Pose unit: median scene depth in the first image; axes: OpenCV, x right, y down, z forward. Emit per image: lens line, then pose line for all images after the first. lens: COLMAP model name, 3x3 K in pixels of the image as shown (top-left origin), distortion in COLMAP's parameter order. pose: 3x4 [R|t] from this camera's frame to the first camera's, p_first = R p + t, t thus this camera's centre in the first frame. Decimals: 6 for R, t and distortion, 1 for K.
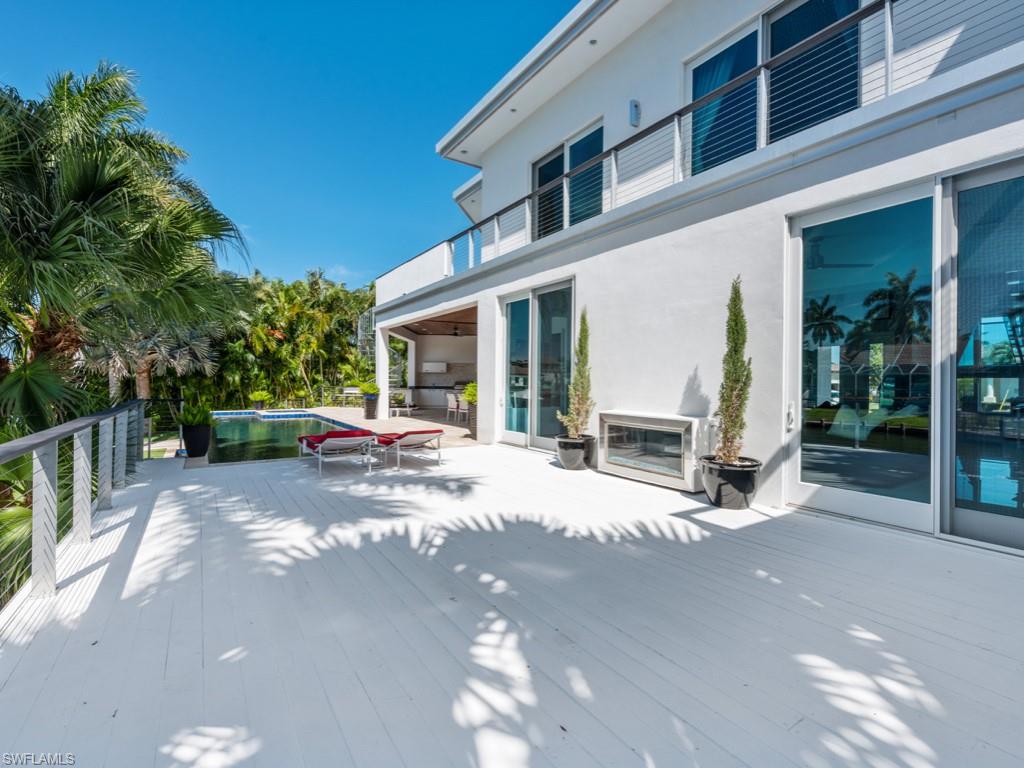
lens RADIAL K [[455.5, 0, 514.4], [0, 455.5, 381.0], [0, 0, 1]] dist [0.002341, 0.001084]
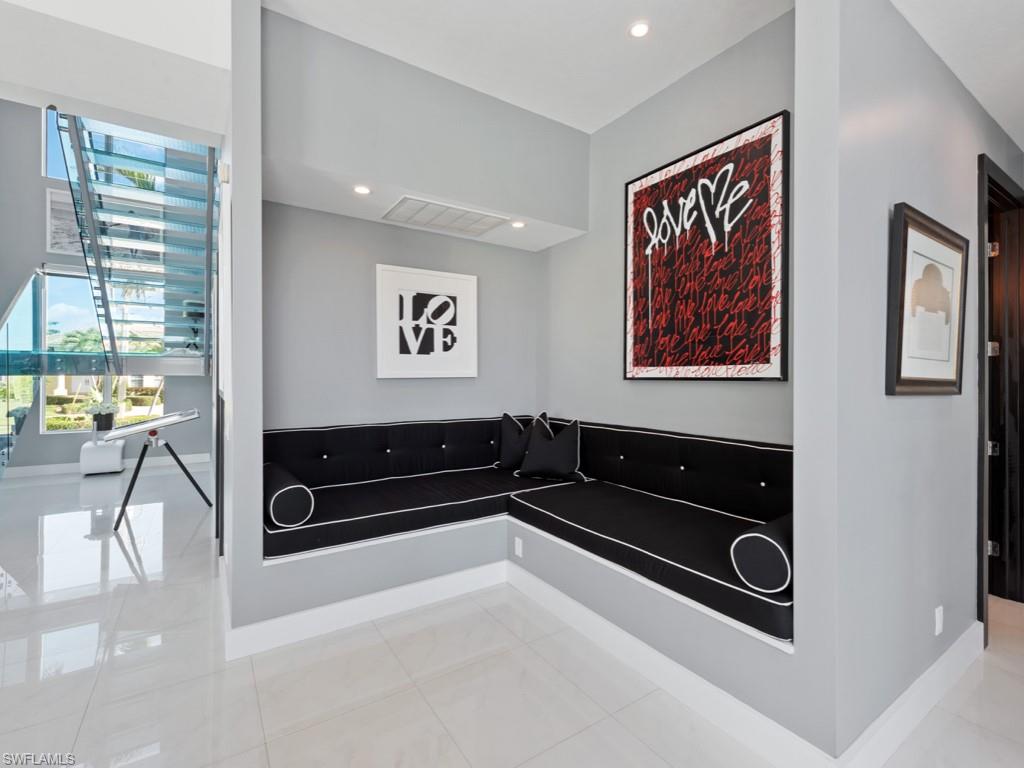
lens RADIAL K [[453.2, 0, 514.8], [0, 453.2, 375.7], [0, 0, 1]] dist [0.006090, -0.000768]
pose [[-0.016410, -0.012014, 0.999793, 0.222390], [-0.002883, 0.999924, 0.011968, -0.007691], [-0.999861, -0.002686, -0.016443, 0.212488]]
